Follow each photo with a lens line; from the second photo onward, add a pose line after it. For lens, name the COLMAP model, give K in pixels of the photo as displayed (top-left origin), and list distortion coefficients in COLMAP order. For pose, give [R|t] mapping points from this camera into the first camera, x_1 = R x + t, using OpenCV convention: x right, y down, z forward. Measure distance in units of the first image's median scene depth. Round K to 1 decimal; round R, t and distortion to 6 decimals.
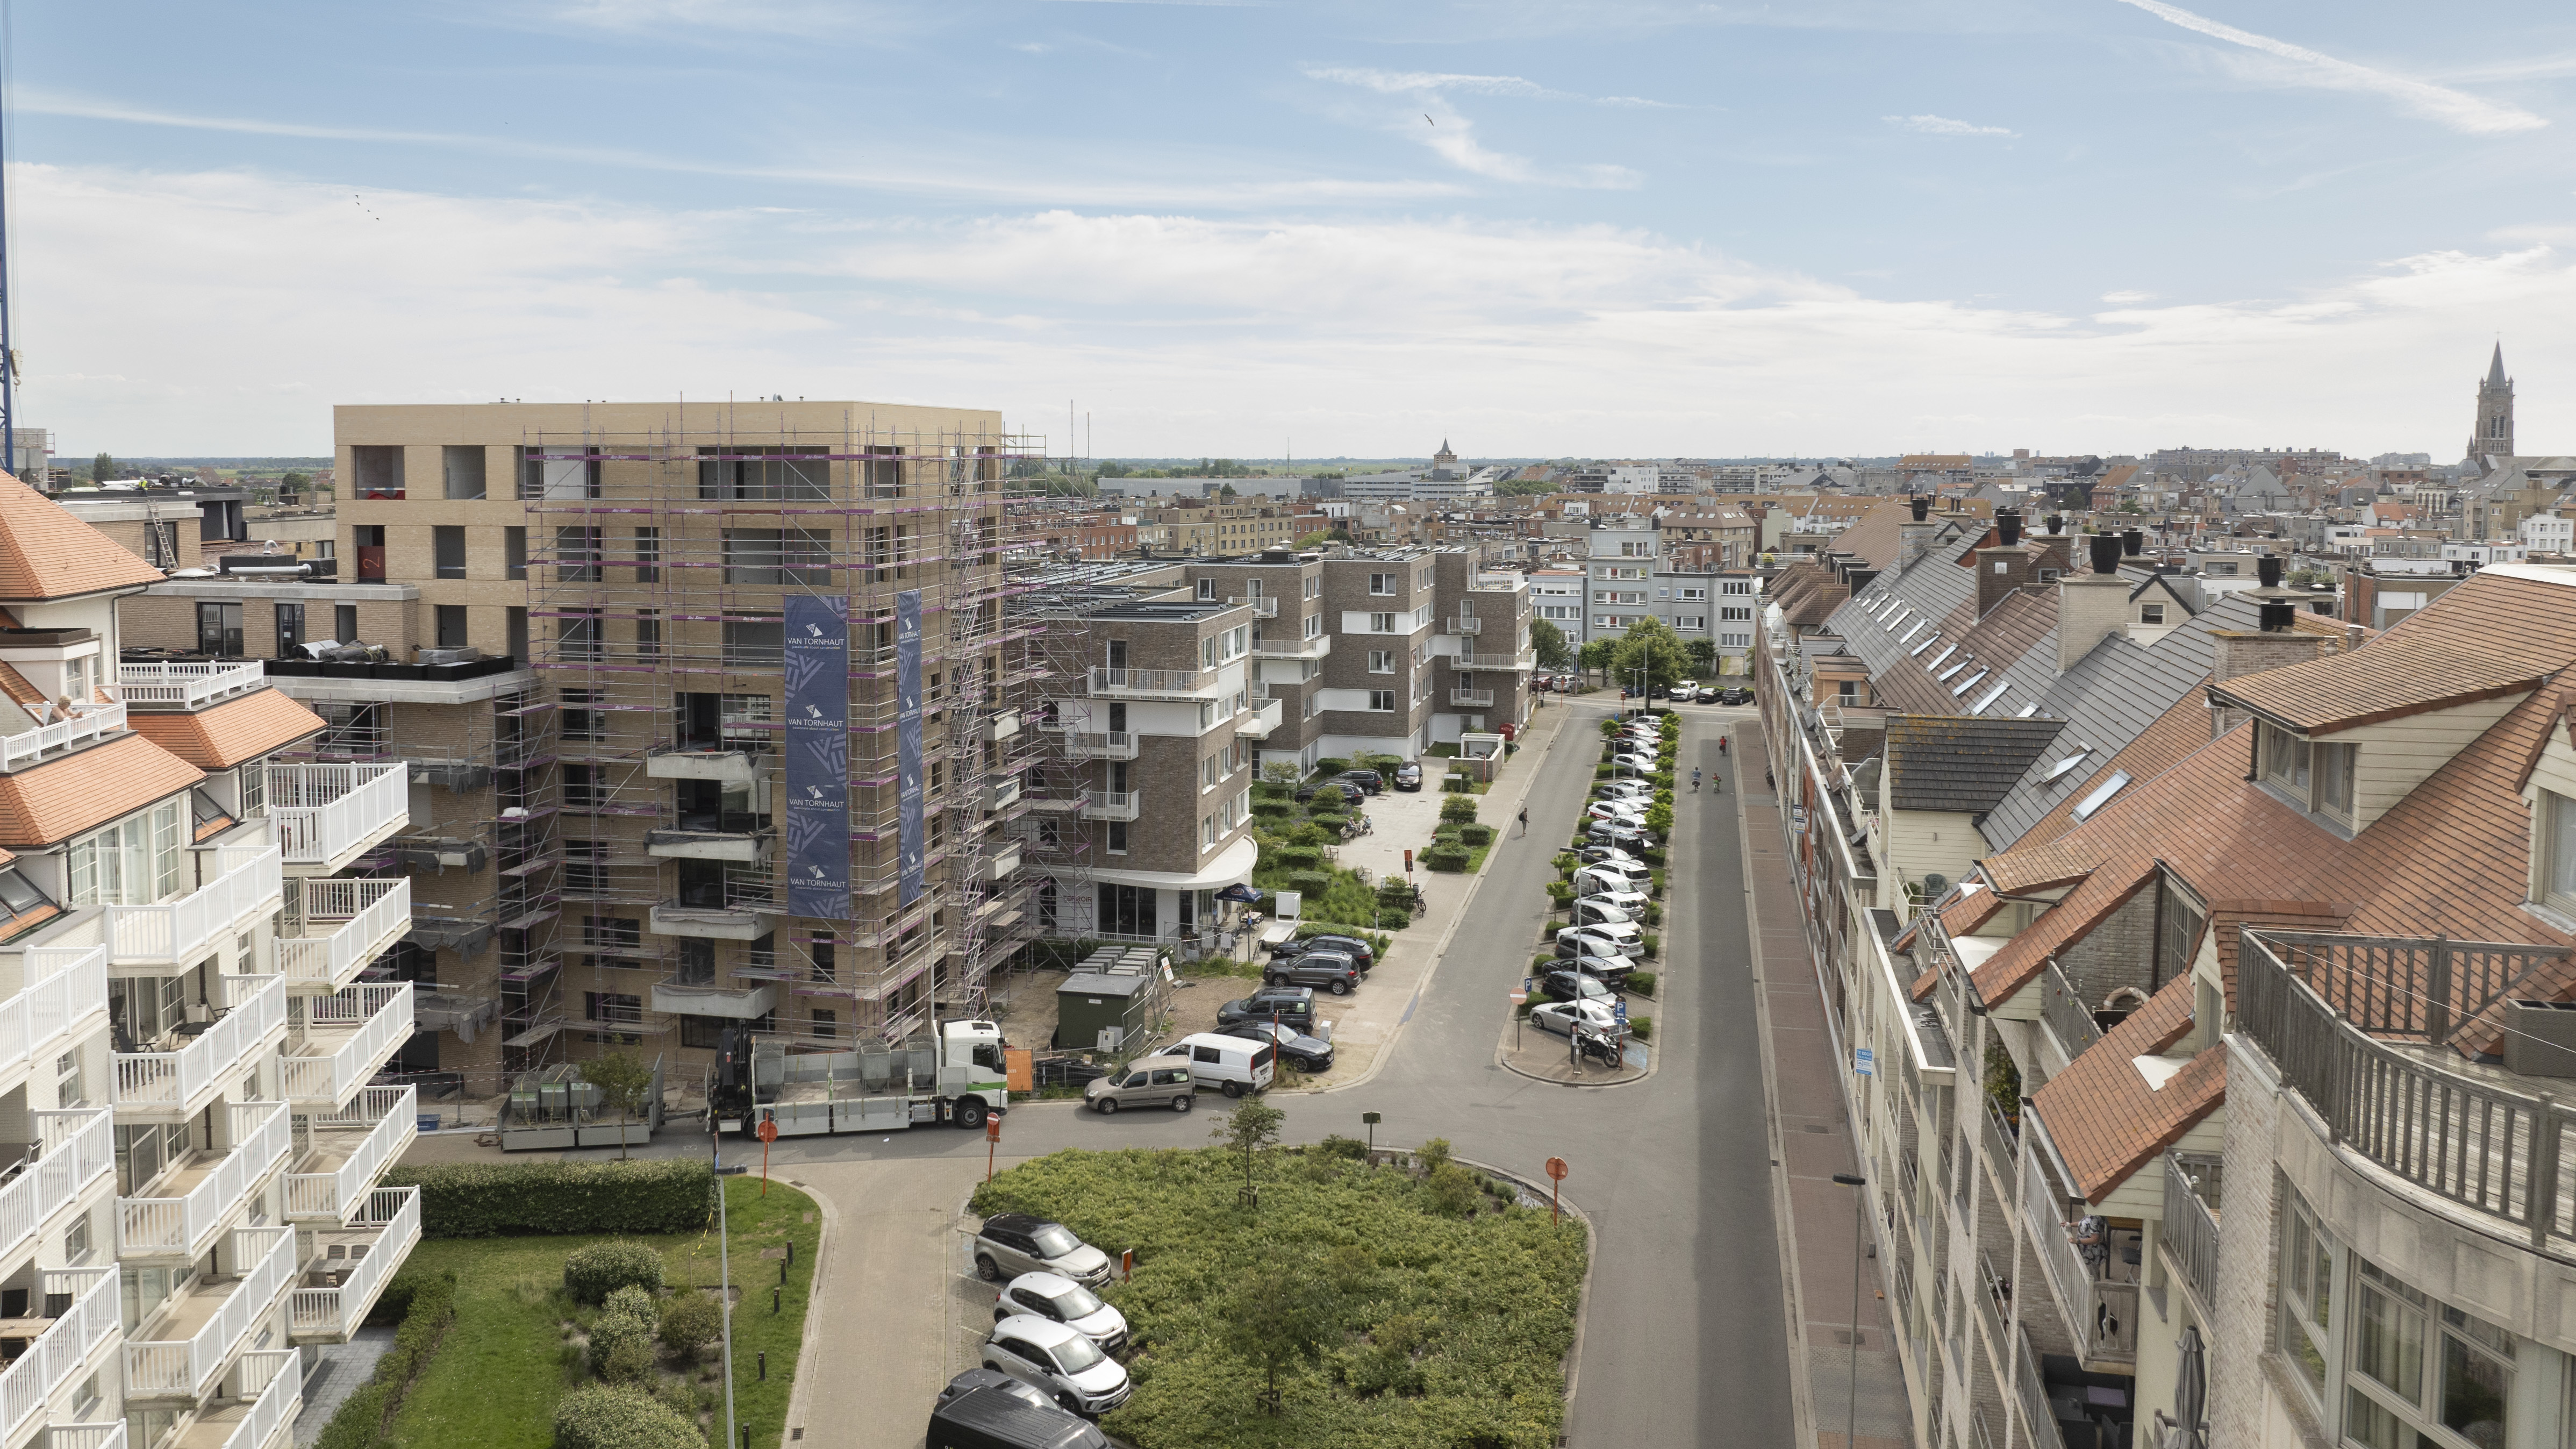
lens RADIAL K [[2017.6, 0, 1197.5], [0, 2017.6, 574.9], [0, 0, 1]] dist [-0.031943, -0.002552]
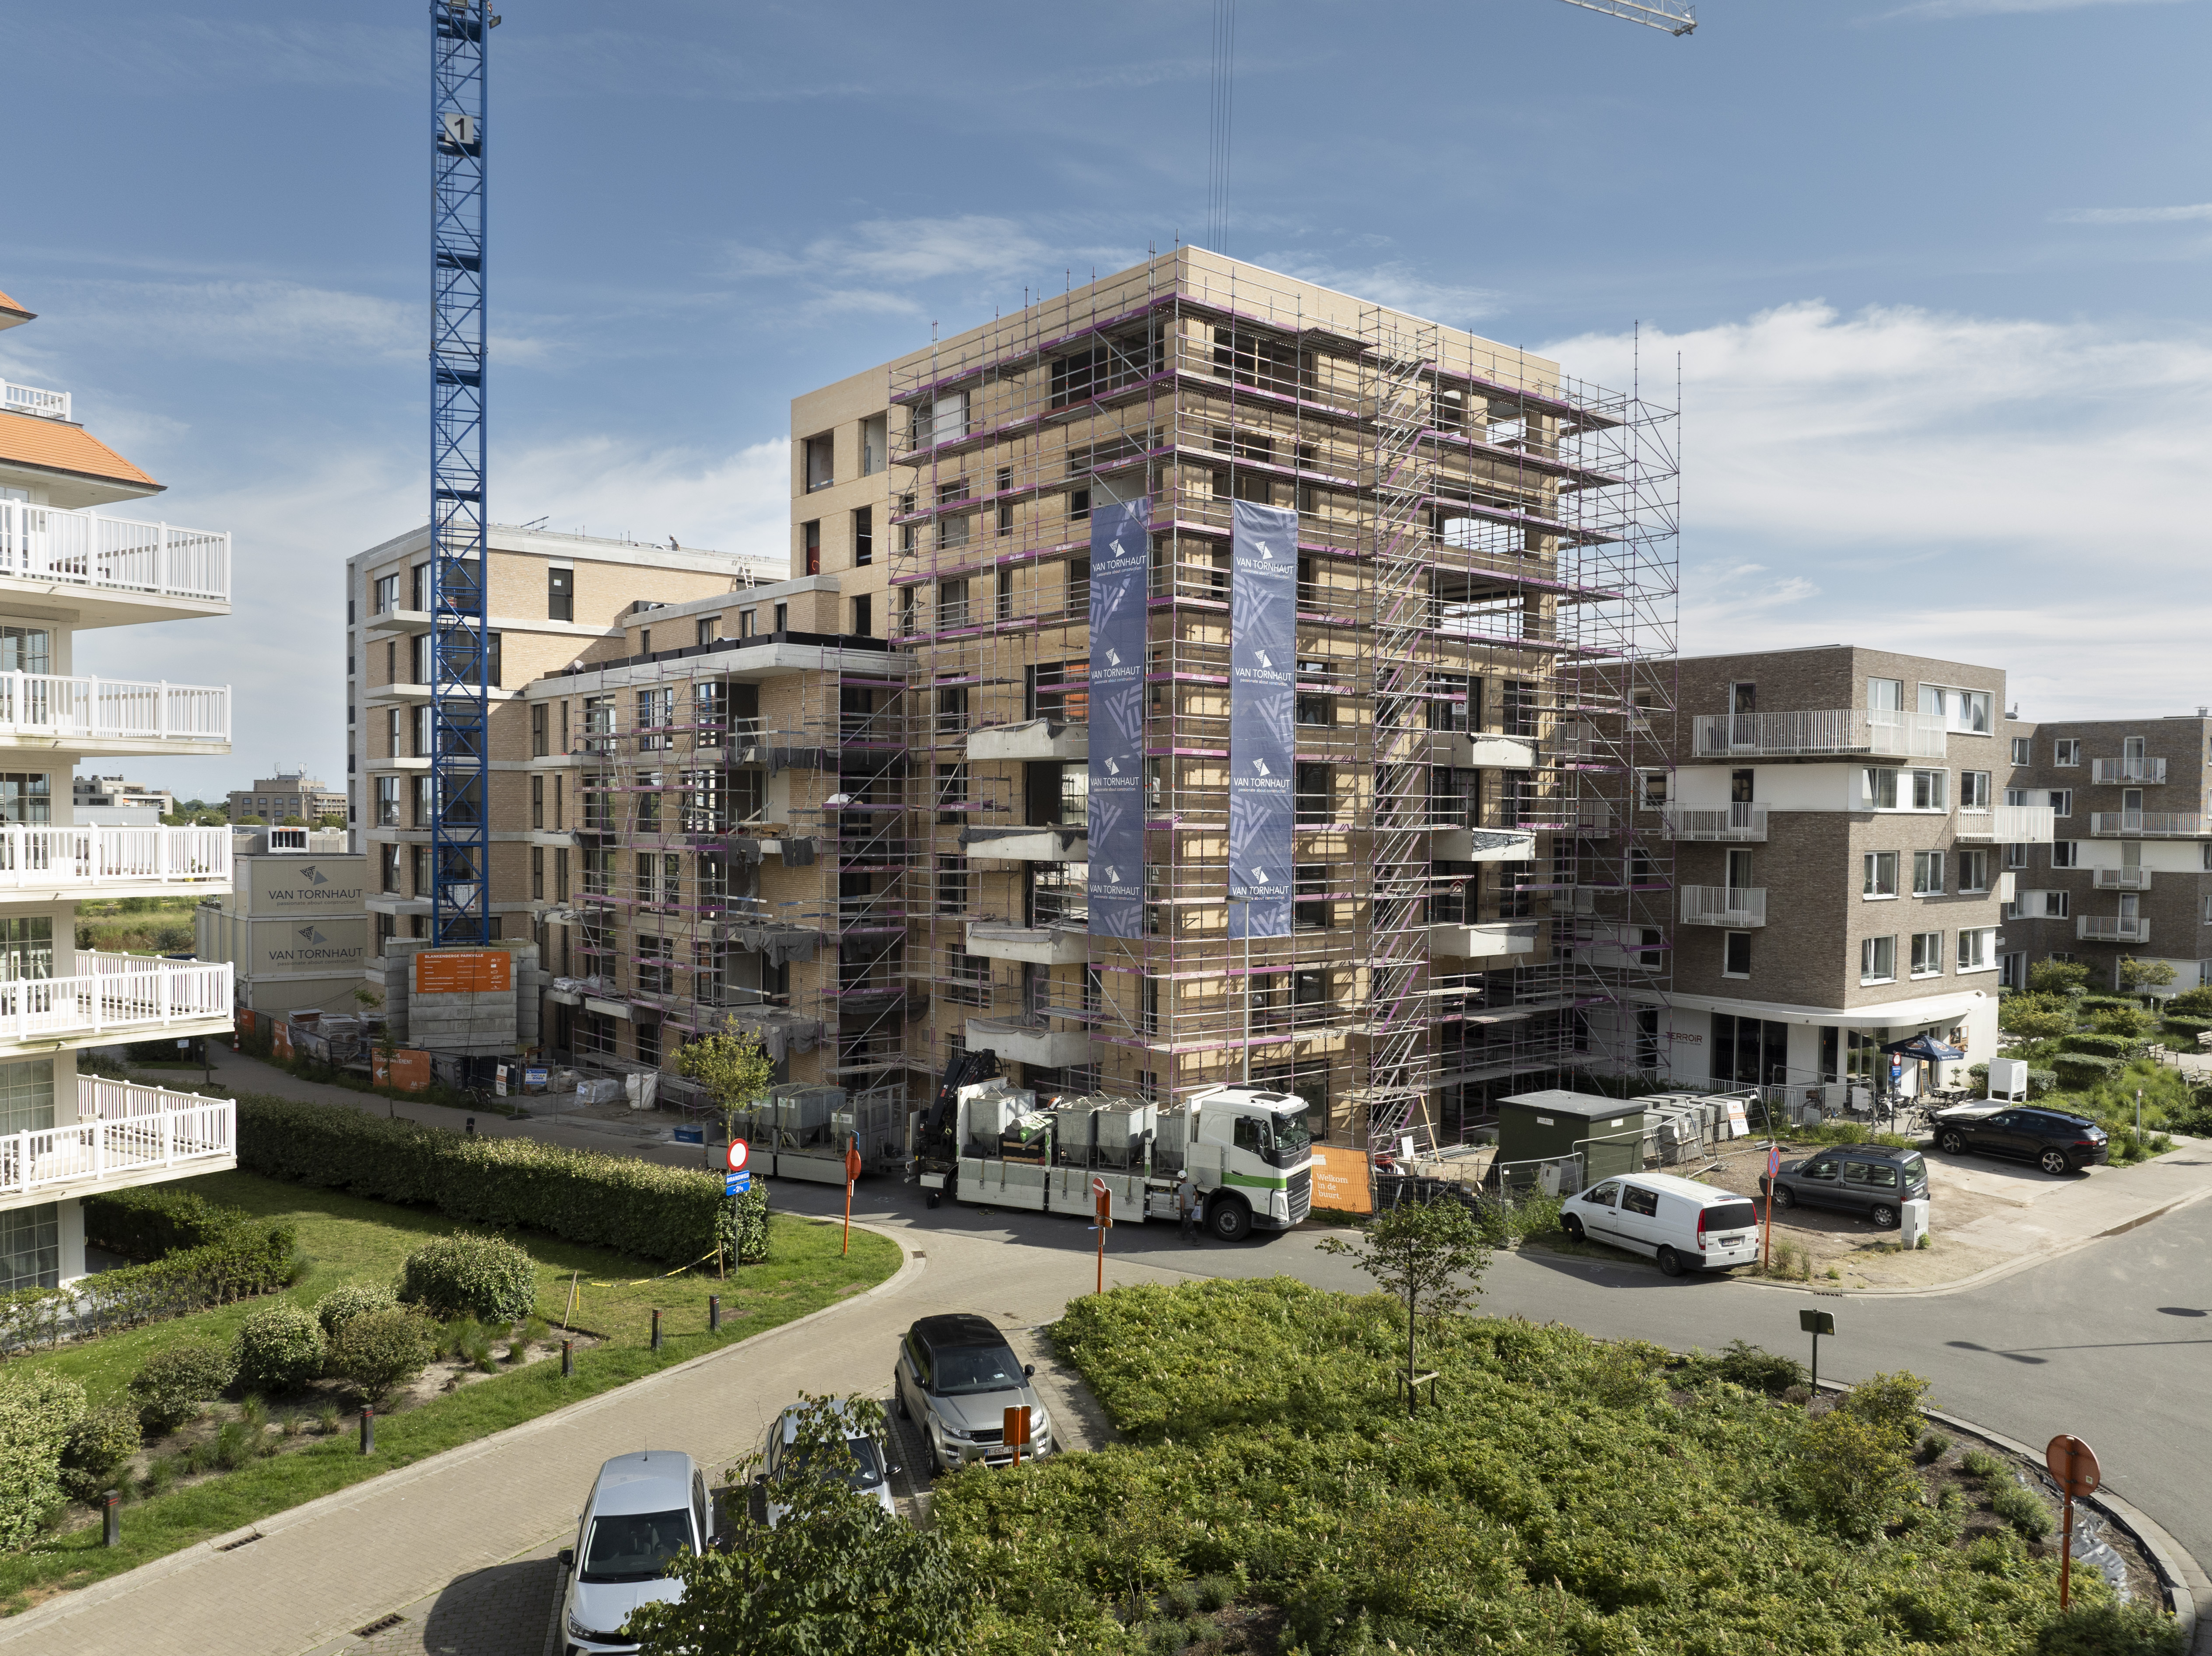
lens RADIAL K [[1642.2, 0, 1110.6], [0, 1642.2, 880.3], [0, 0, 1]] dist [-0.043927, -0.000835]
pose [[0.795715, 0.026043, -0.605111, 0.152723], [-0.041449, 0.999074, -0.011507, 0.134820], [0.604251, 0.034237, 0.796058, 0.444939]]
